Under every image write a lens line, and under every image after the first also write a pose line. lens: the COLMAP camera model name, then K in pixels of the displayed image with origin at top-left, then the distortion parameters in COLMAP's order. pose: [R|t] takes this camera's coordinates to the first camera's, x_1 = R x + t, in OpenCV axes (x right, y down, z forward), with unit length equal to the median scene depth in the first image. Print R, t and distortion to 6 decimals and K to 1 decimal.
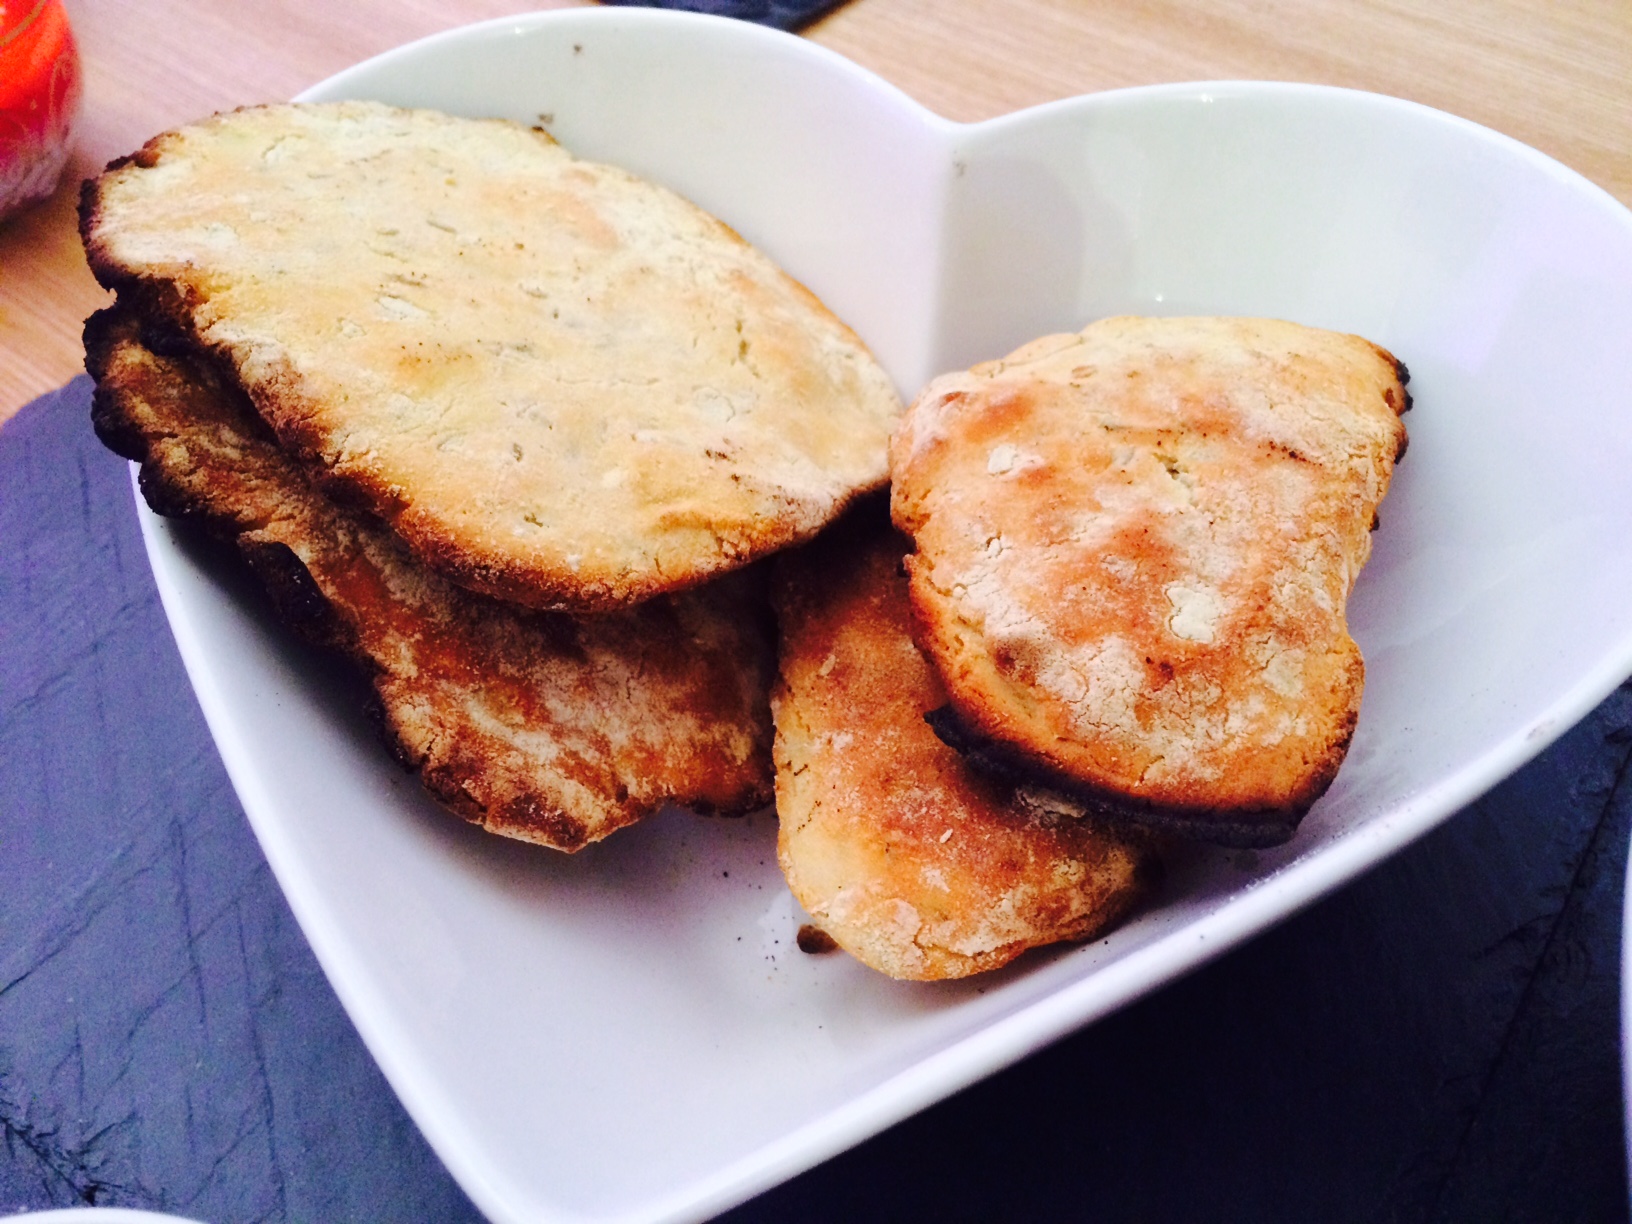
lens RADIAL K [[1330.2, 0, 816.0], [0, 1330.2, 612.0], [0, 0, 1]] dist [0.059308, -0.081010]
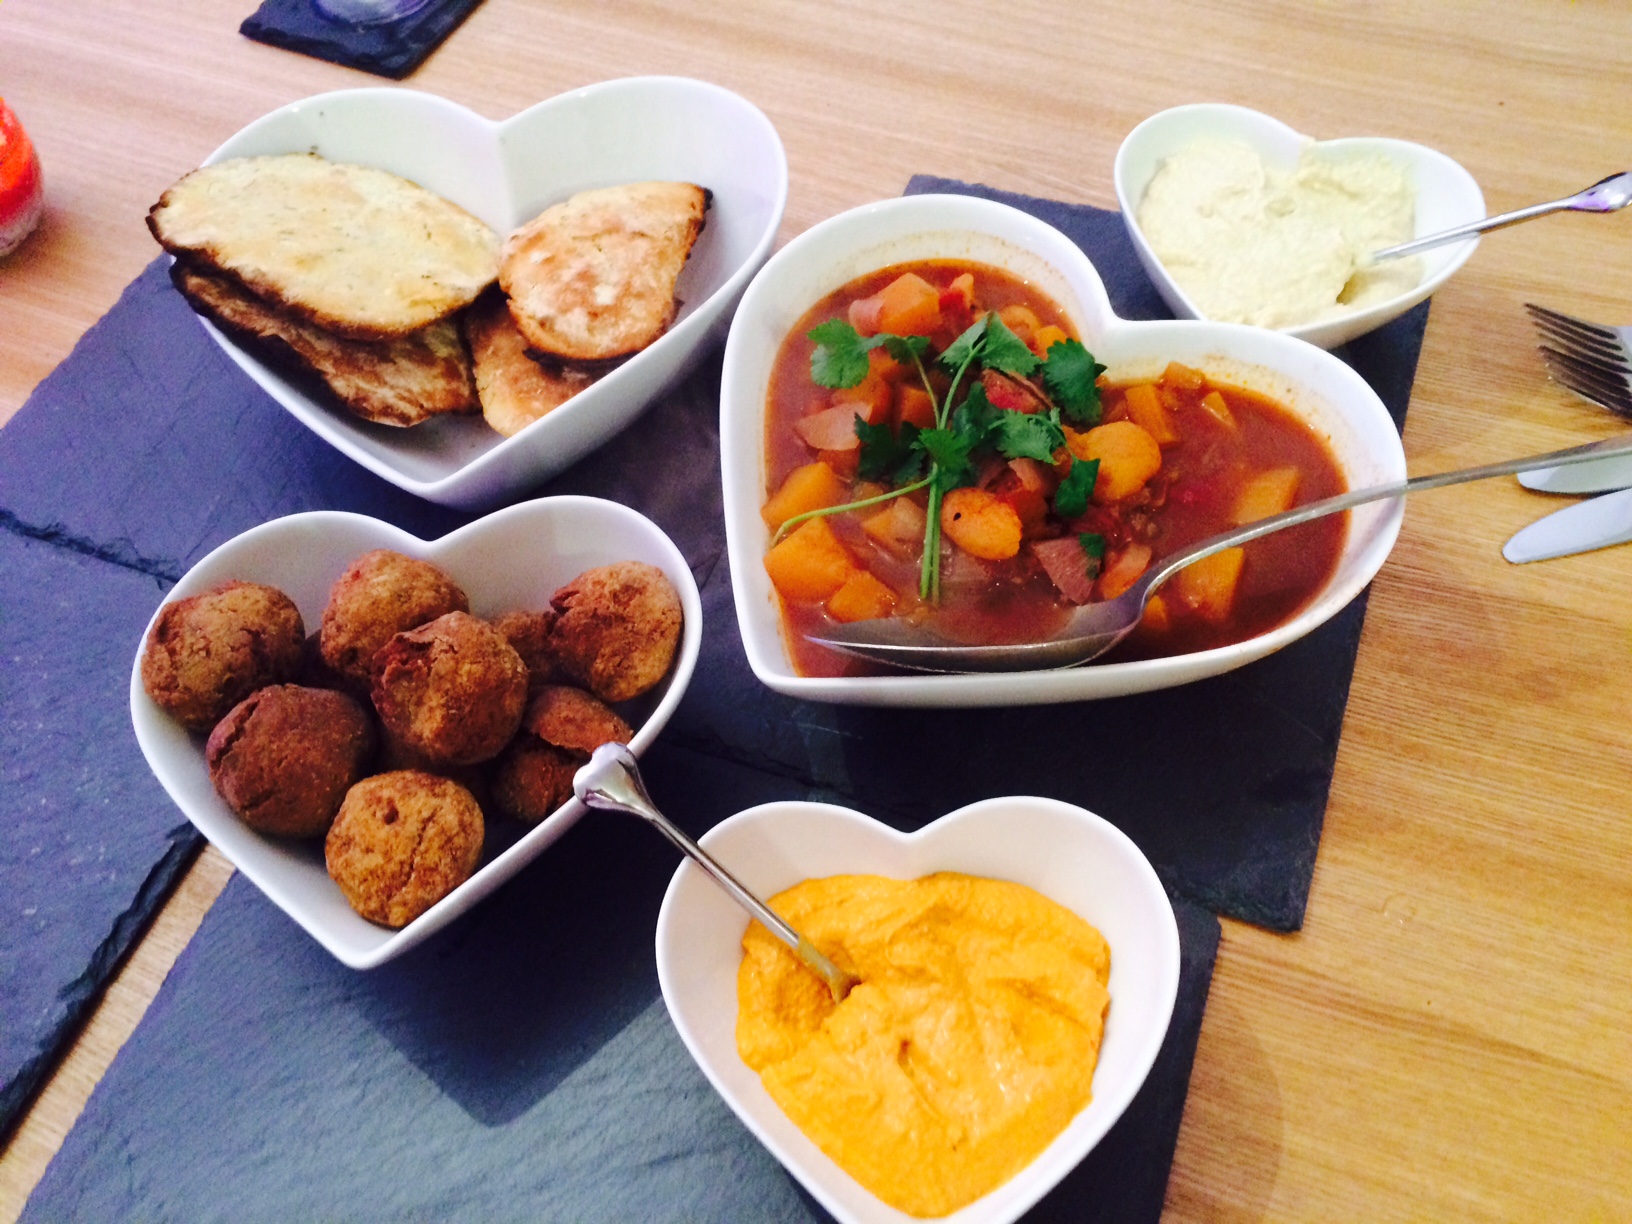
lens RADIAL K [[1330.2, 0, 816.0], [0, 1330.2, 612.0], [0, 0, 1]] dist [0.059308, -0.081010]
pose [[0.965606, -0.228916, 0.123295, 0.198602], [0.216974, 0.970725, 0.103029, 0.436142], [-0.143270, -0.072733, 0.987007, -1.834018]]
